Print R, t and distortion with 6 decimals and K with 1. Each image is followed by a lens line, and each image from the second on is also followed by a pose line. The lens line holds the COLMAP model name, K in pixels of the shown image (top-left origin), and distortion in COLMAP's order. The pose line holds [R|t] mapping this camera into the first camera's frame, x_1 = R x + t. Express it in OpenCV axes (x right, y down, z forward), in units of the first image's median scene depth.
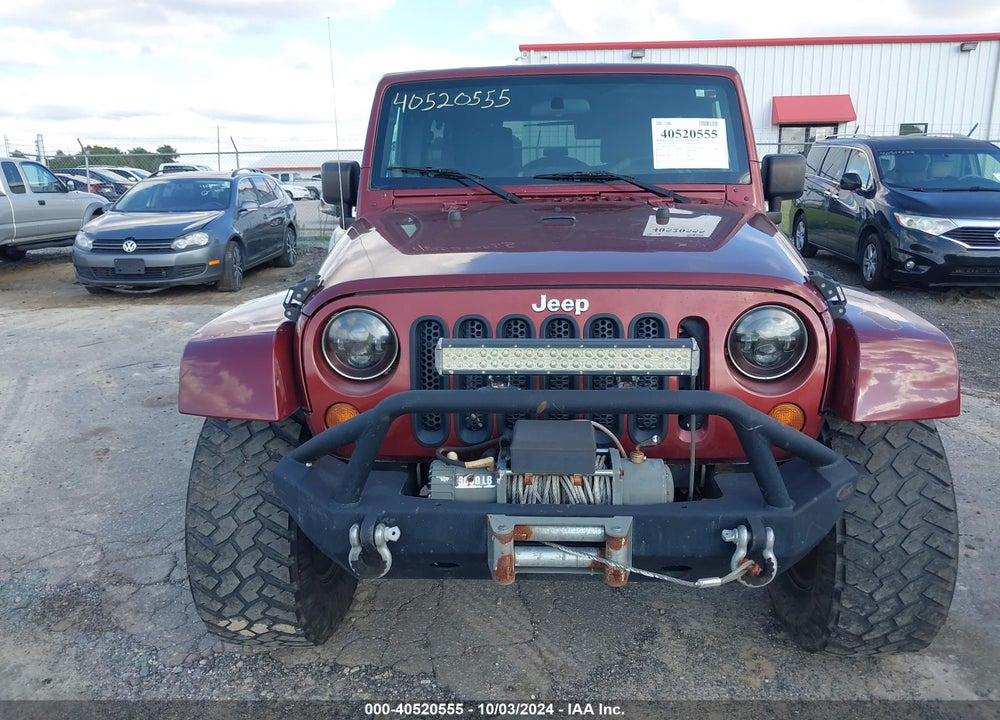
lens RADIAL K [[812.3, 0, 497.5], [0, 812.3, 366.1], [0, 0, 1]] dist [-0.008542, 0.000626]
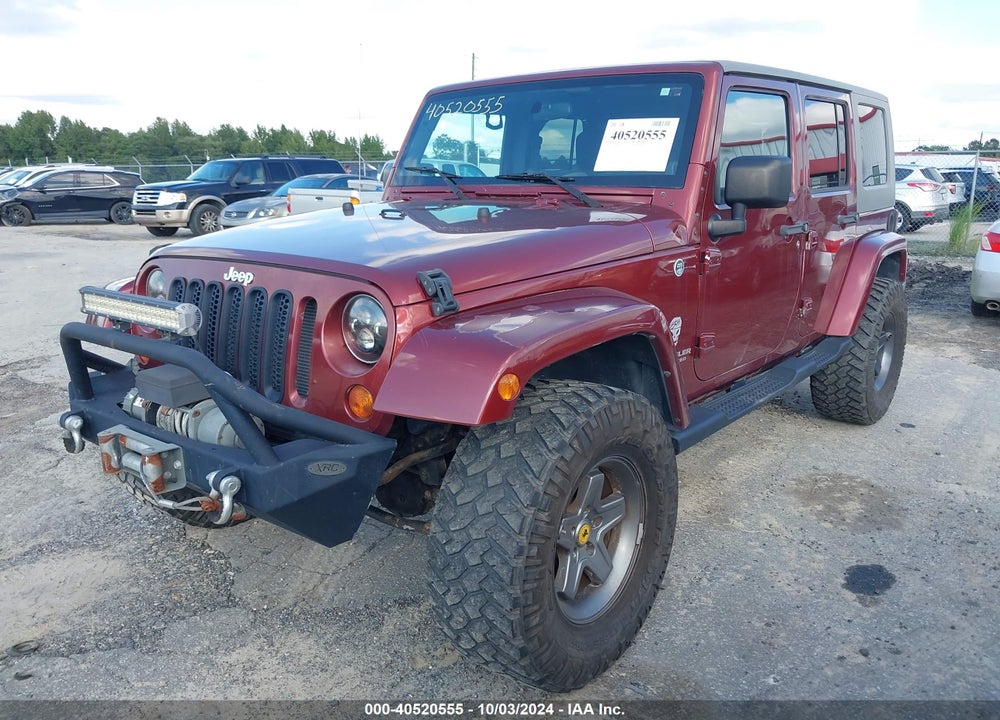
lens RADIAL K [[811.4, 0, 503.3], [0, 811.4, 361.4], [0, 0, 1]] dist [-0.000106, -0.013421]
pose [[0.811860, 0.142676, -0.566151, 0.687057], [-0.150320, 0.988072, 0.033446, -0.030508], [0.564170, 0.057950, 0.823623, 0.137897]]
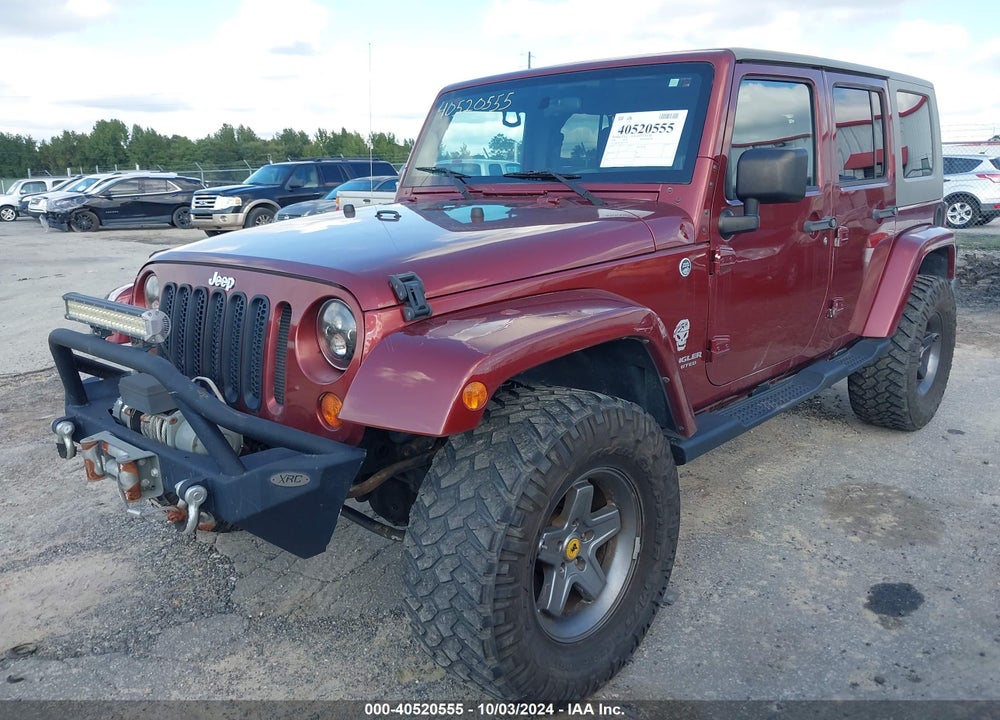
lens RADIAL K [[812.3, 0, 497.5], [0, 812.3, 366.1], [0, 0, 1]] dist [-0.008542, 0.000626]
pose [[0.765062, 0.146028, -0.627181, 0.720563], [-0.146350, 0.987892, 0.051489, -0.044883], [0.627106, 0.052396, 0.777170, 0.200292]]
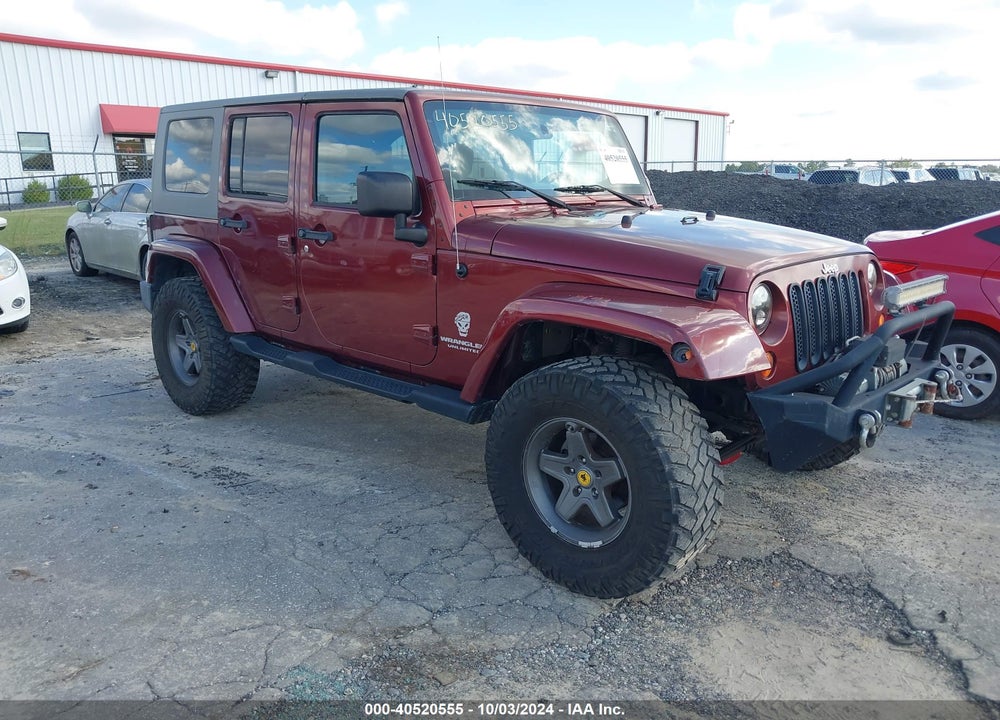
lens RADIAL K [[809.8, 0, 524.2], [0, 809.8, 359.5], [0, 0, 1]] dist [0.006453, -0.002197]
pose [[0.638257, -0.155206, 0.754015, -0.948300], [0.171349, 0.983536, 0.057408, -0.058371], [-0.750511, 0.092559, 0.654343, 0.257270]]
